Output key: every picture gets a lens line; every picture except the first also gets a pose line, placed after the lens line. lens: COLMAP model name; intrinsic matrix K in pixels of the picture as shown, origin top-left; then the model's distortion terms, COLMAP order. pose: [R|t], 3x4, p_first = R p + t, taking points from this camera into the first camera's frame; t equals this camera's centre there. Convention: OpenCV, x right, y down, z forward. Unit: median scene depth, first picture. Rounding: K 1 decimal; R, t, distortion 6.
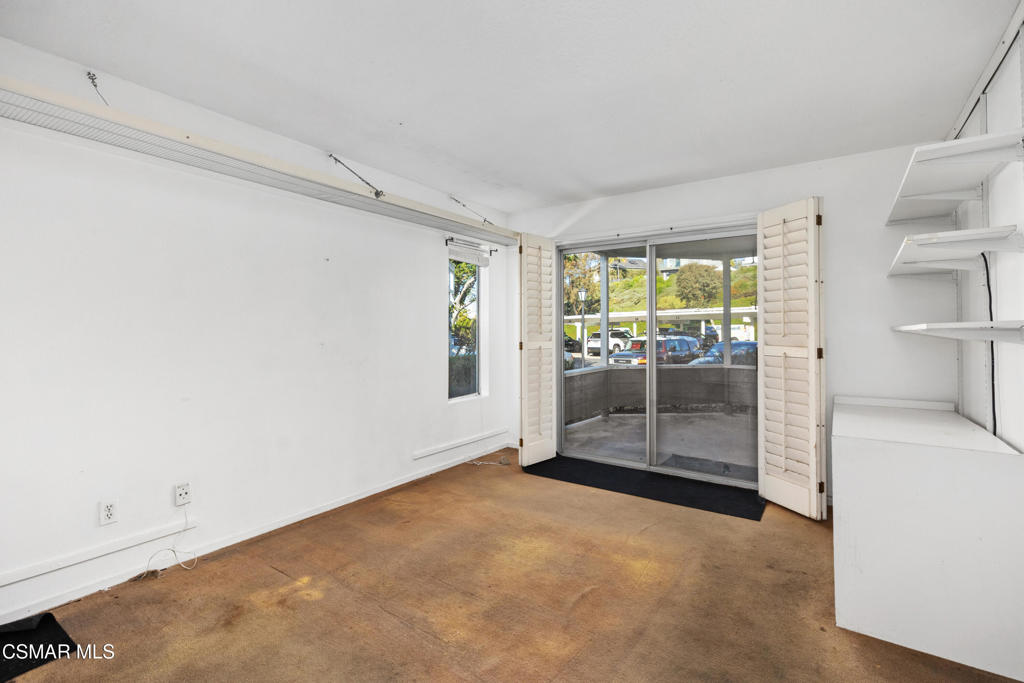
lens RADIAL K [[465.2, 0, 512.2], [0, 465.2, 325.1], [0, 0, 1]] dist [0.000926, 0.000093]
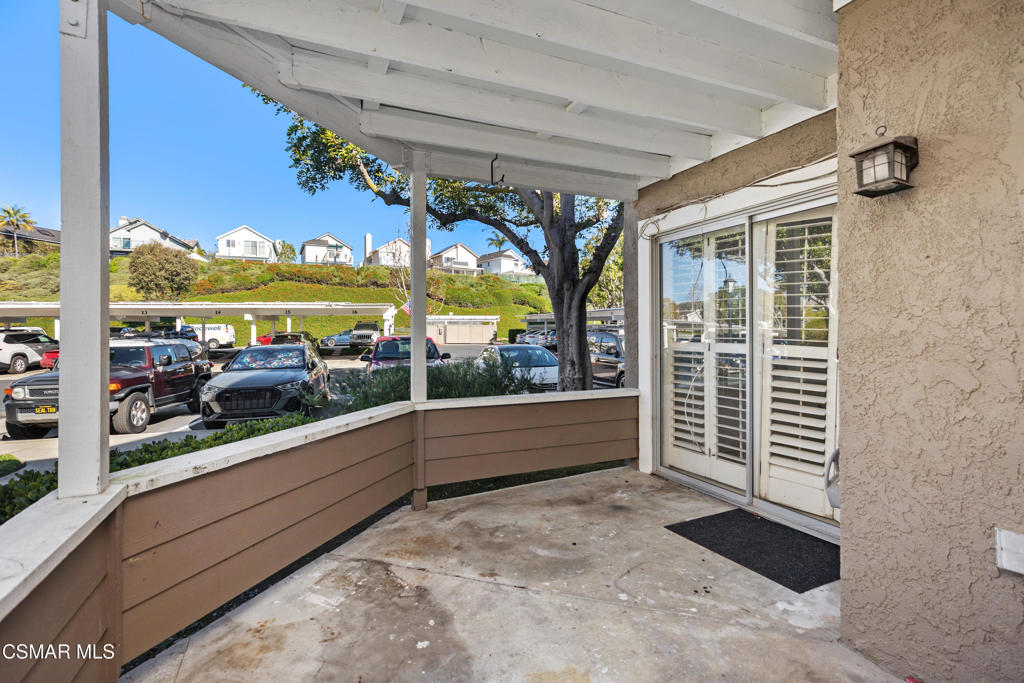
lens RADIAL K [[465.2, 0, 505.4], [0, 465.2, 331.1], [0, 0, 1]] dist [0.005655, 0.000459]
pose [[0.509645, -0.001050, 0.860384, 0.171182], [-0.008932, 0.999939, 0.006512, 0.017009], [-0.860338, -0.011003, 0.509605, 1.095390]]
